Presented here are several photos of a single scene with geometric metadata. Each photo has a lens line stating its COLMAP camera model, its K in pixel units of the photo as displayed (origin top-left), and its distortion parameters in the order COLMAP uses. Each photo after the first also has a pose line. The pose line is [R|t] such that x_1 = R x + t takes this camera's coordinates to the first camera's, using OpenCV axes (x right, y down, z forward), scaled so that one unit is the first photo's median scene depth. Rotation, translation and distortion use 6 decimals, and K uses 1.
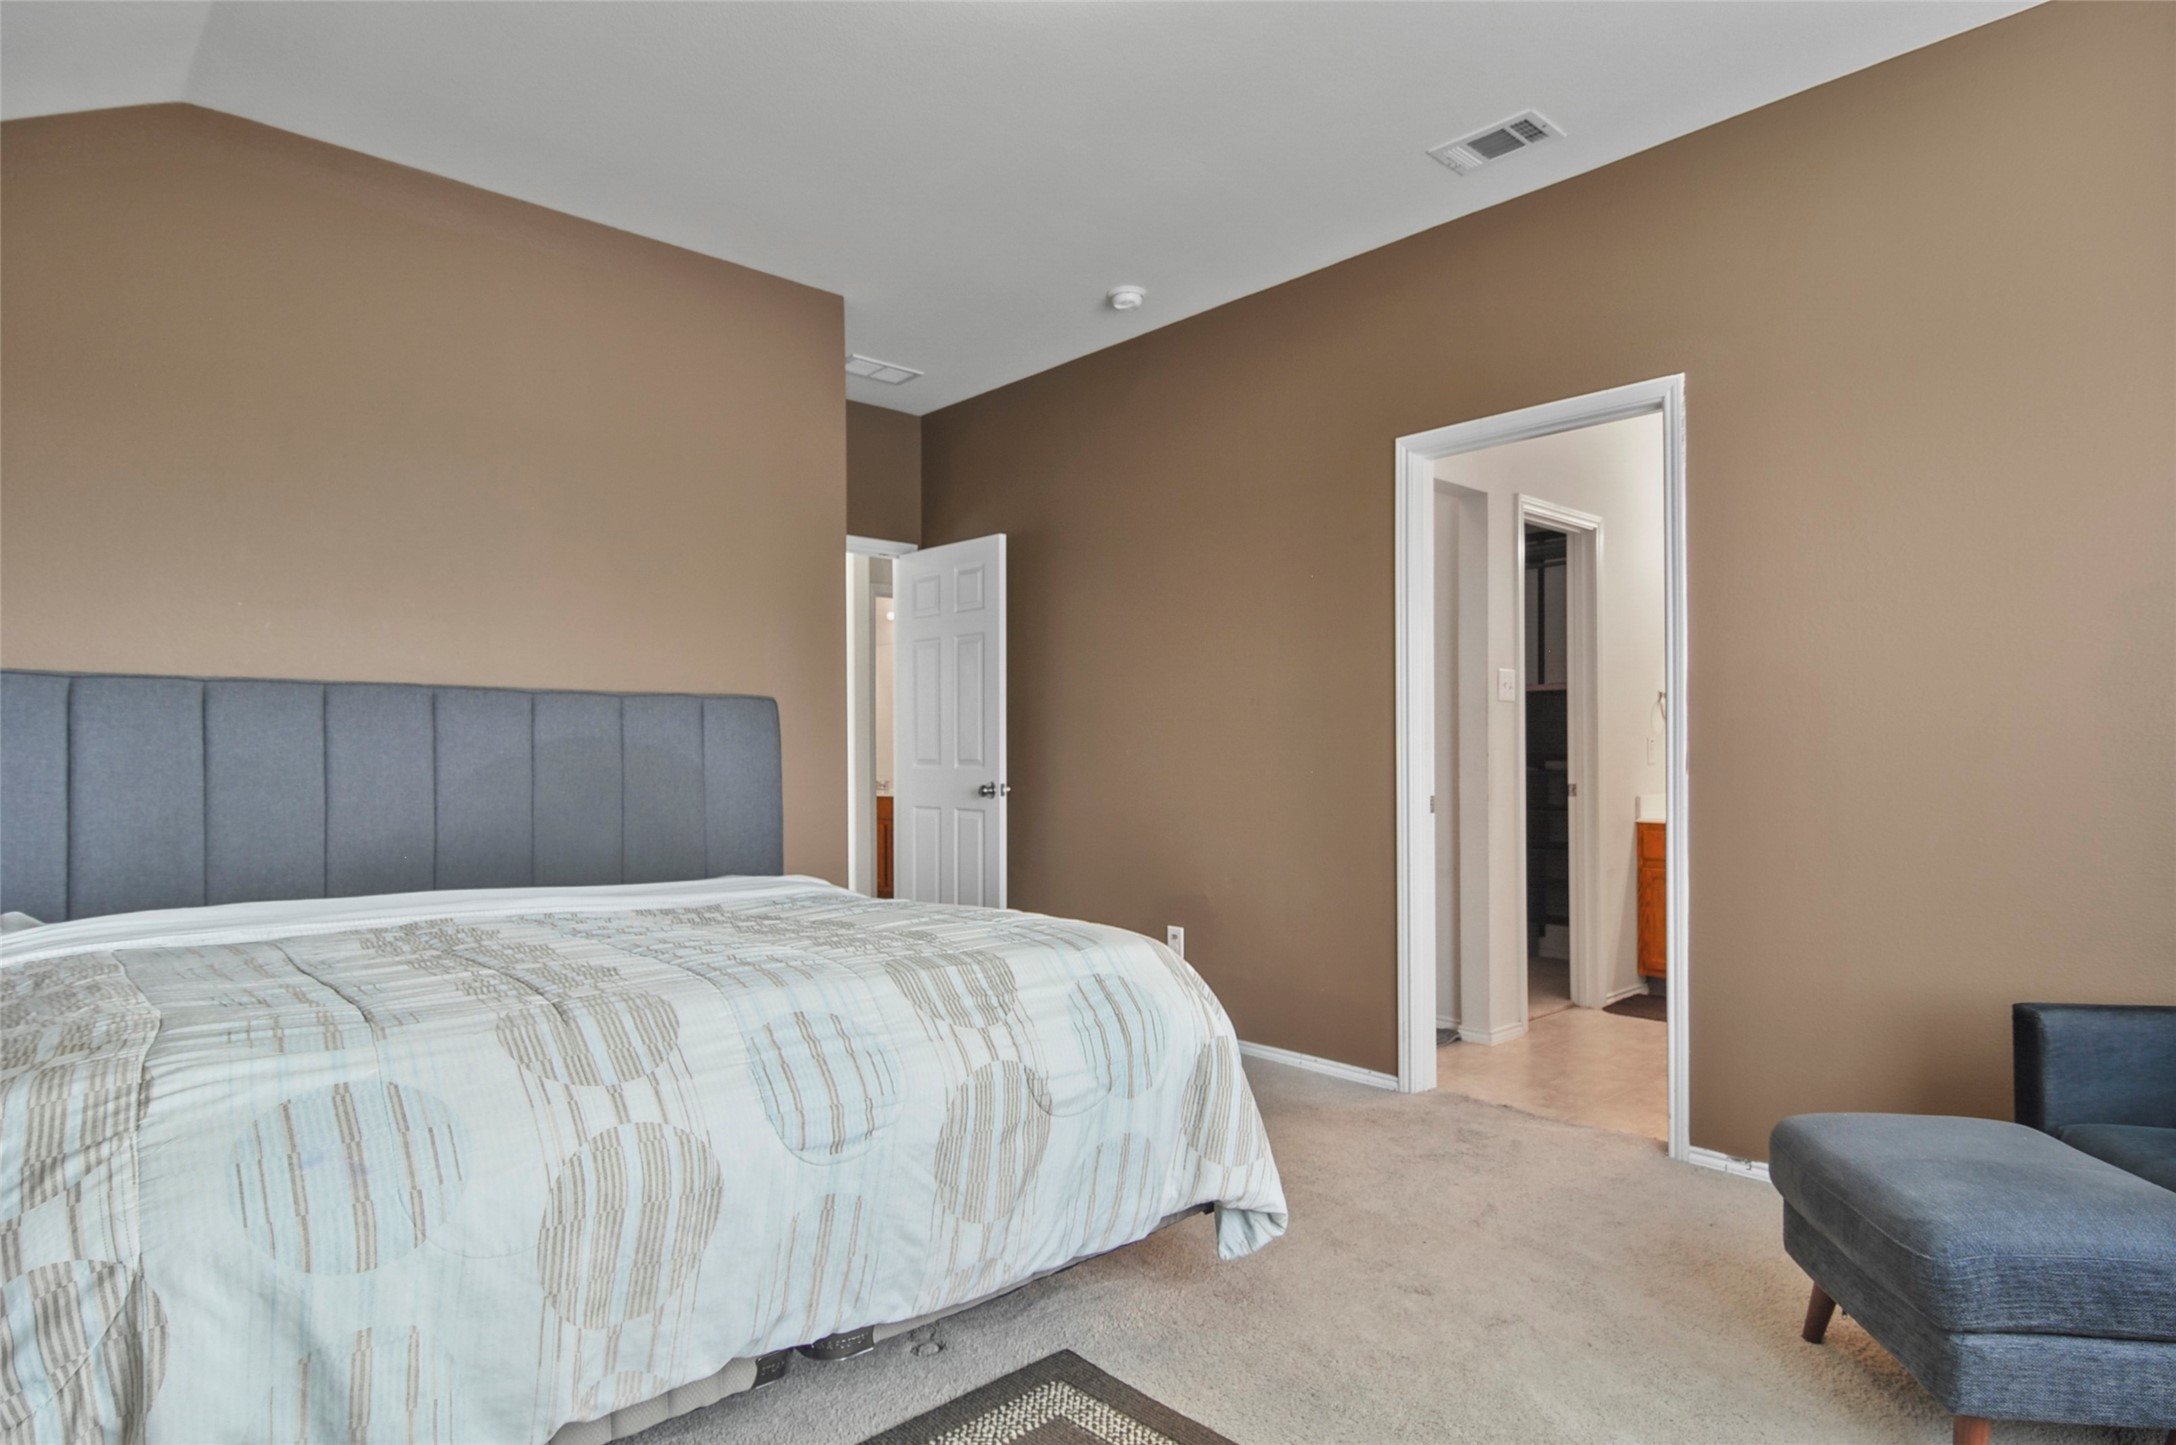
lens RADIAL K [[1181.3, 0, 1091.6], [0, 1181.3, 737.9], [0, 0, 1]] dist [-0.002817, -0.001100]
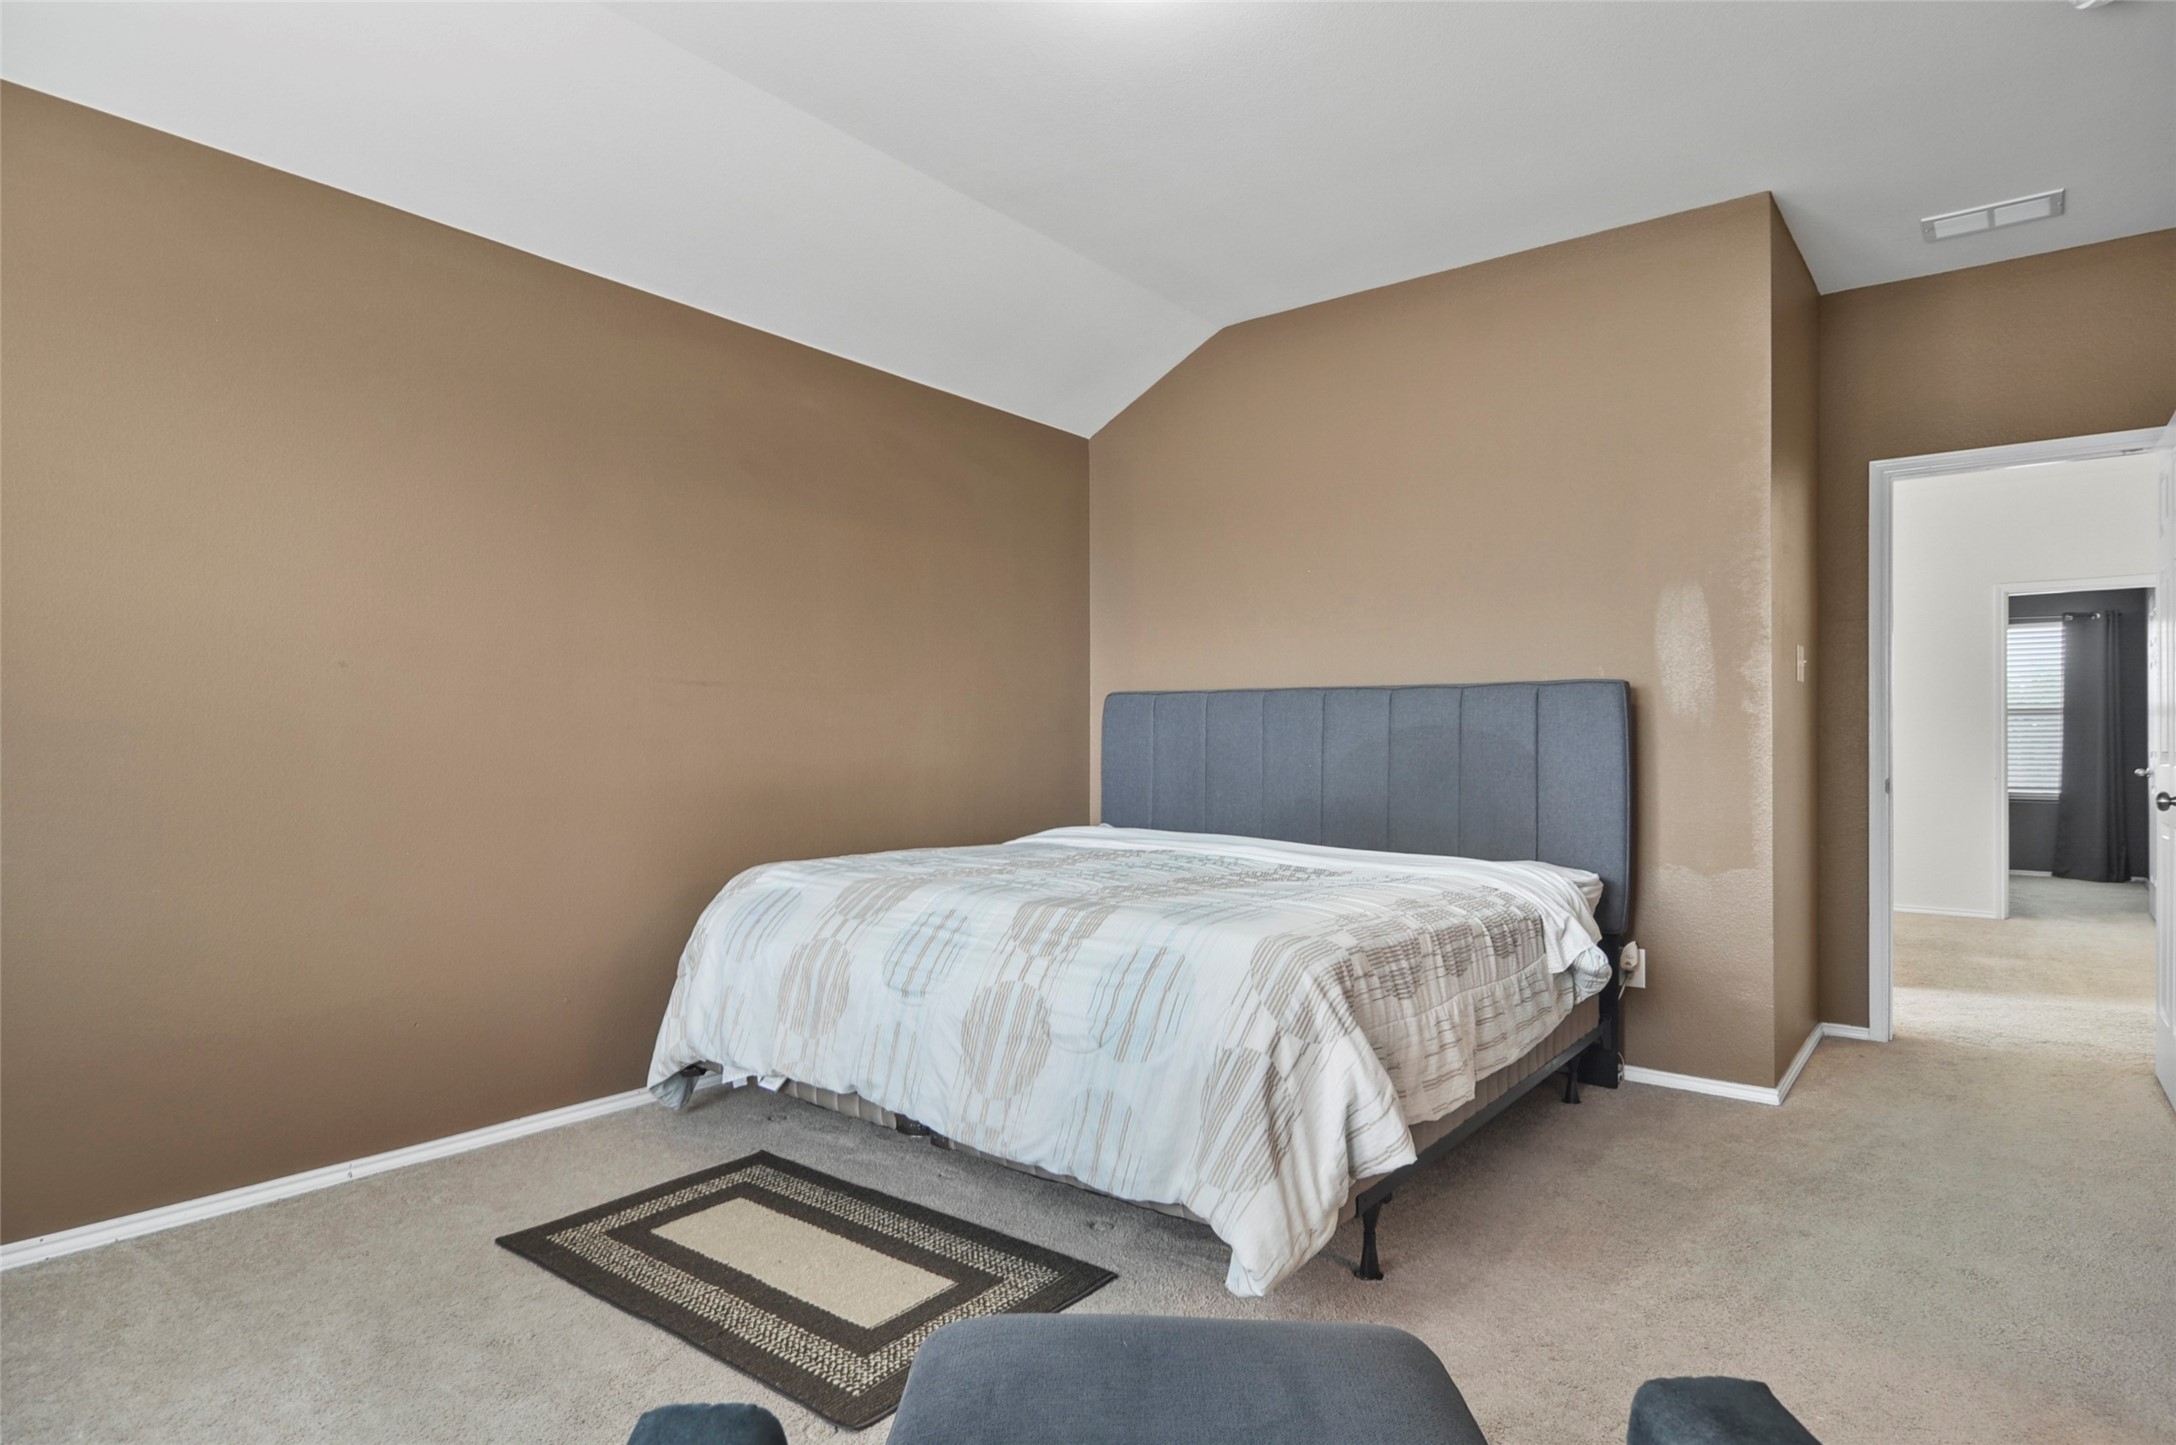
lens RADIAL K [[1181.3, 0, 1091.3], [0, 1181.3, 726.5], [0, 0, 1]] dist [-0.002817, -0.001100]
pose [[0.155400, -0.011958, -0.987779, 1.185064], [0.008941, 0.999903, -0.010698, 0.018778], [0.987811, -0.007169, 0.155492, 0.895325]]
